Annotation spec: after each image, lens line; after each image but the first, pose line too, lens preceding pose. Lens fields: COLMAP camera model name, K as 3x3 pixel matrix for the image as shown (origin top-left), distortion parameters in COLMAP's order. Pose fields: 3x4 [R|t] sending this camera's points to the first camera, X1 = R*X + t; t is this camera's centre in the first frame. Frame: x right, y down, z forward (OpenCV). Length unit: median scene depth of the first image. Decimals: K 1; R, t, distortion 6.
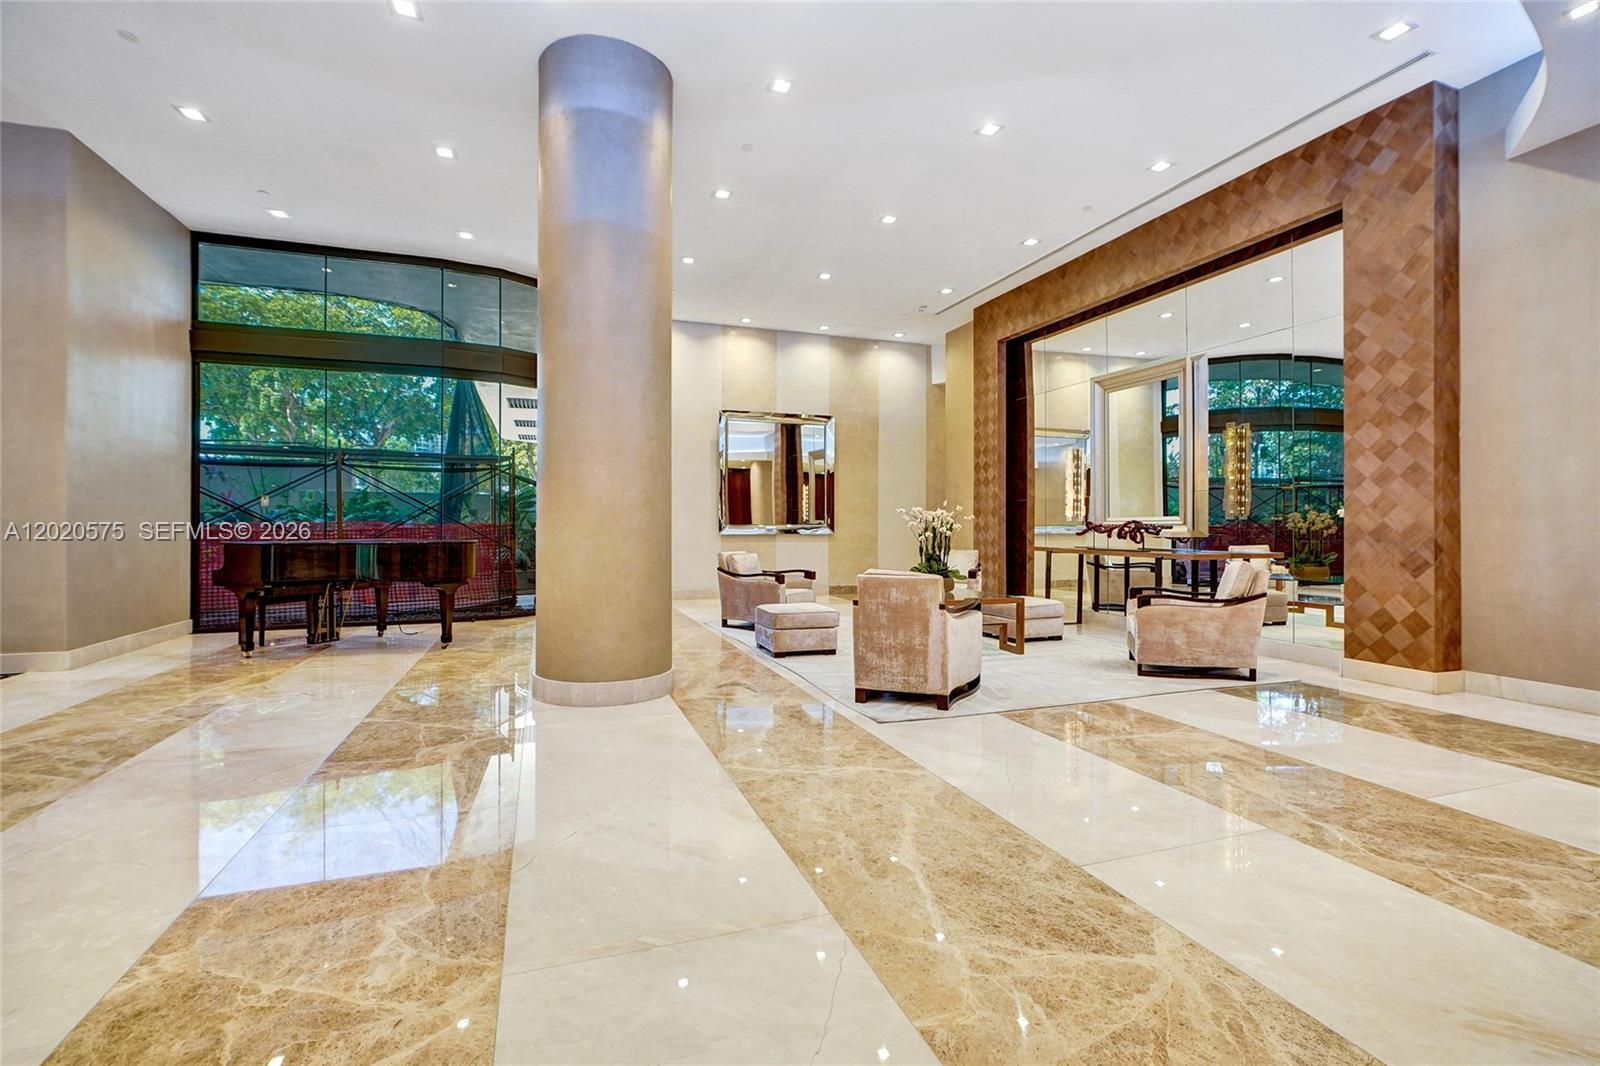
lens RADIAL K [[727.8, 0, 837.0], [0, 727.8, 526.7], [0, 0, 1]] dist [-0.012095, 0.006809]
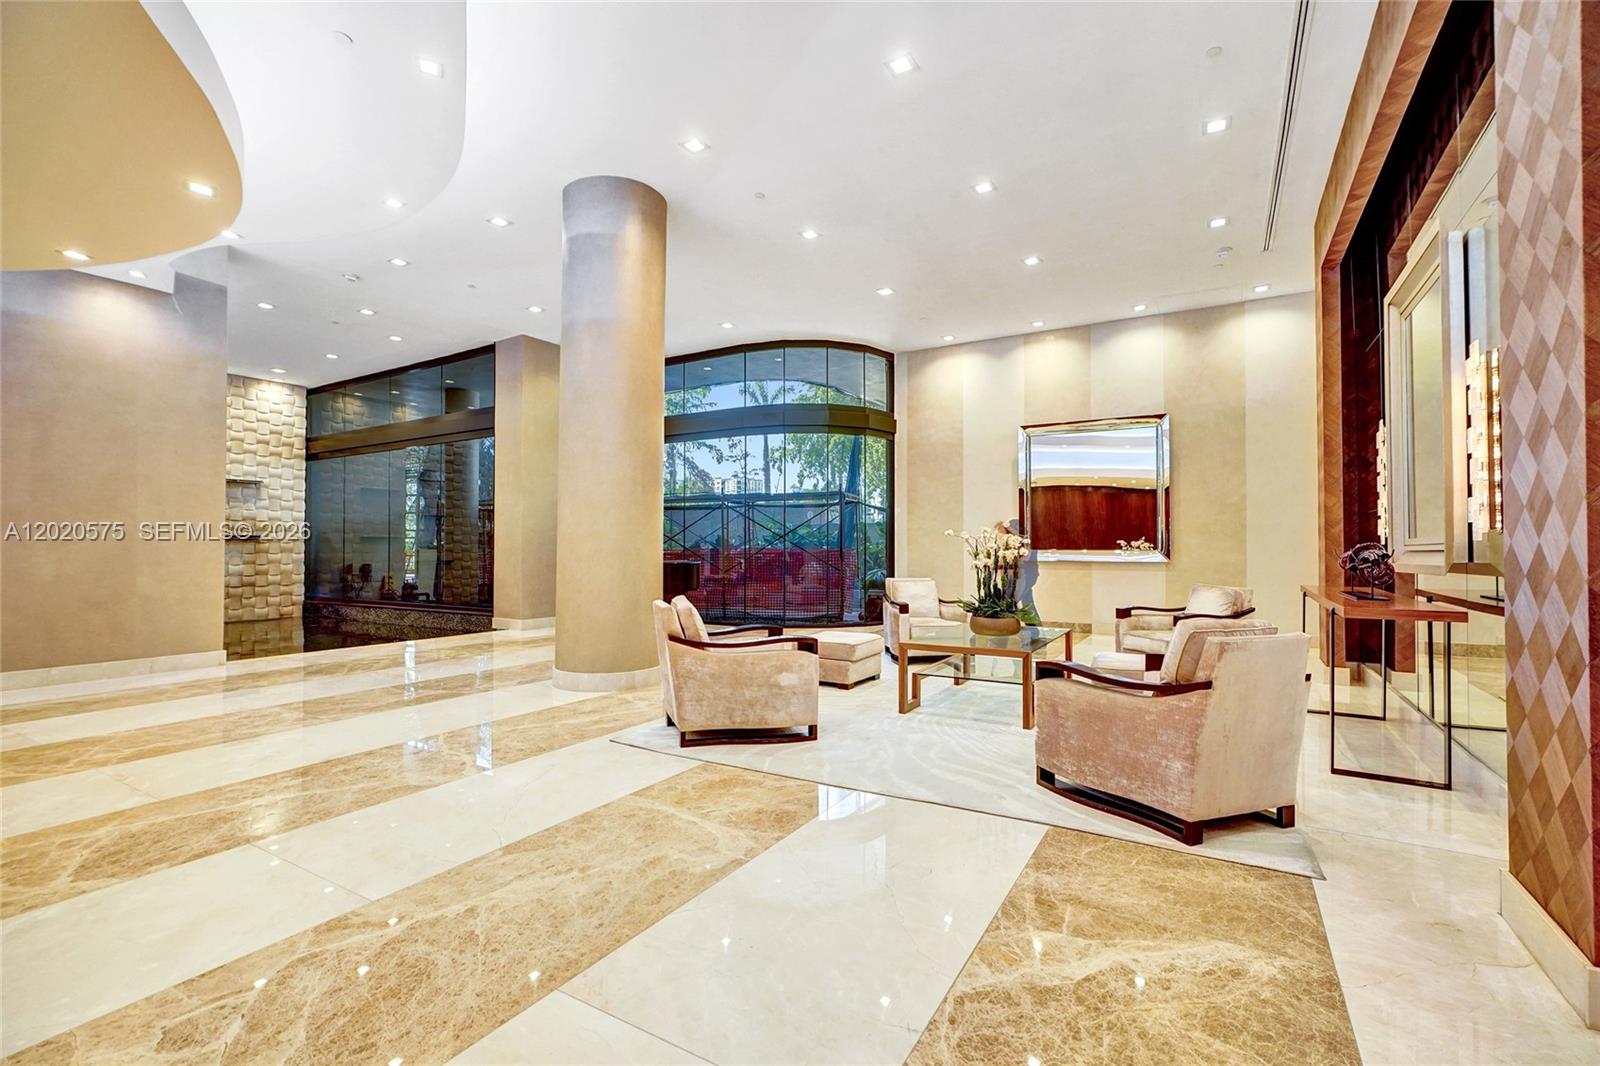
lens RADIAL K [[727.8, 0, 800.2], [0, 727.8, 535.3], [0, 0, 1]] dist [-0.012095, 0.006809]
pose [[0.616876, -0.013959, -0.786937, 1.318235], [-0.002277, 0.999807, -0.019519, -0.008797], [0.787057, 0.013832, 0.616725, 0.702833]]
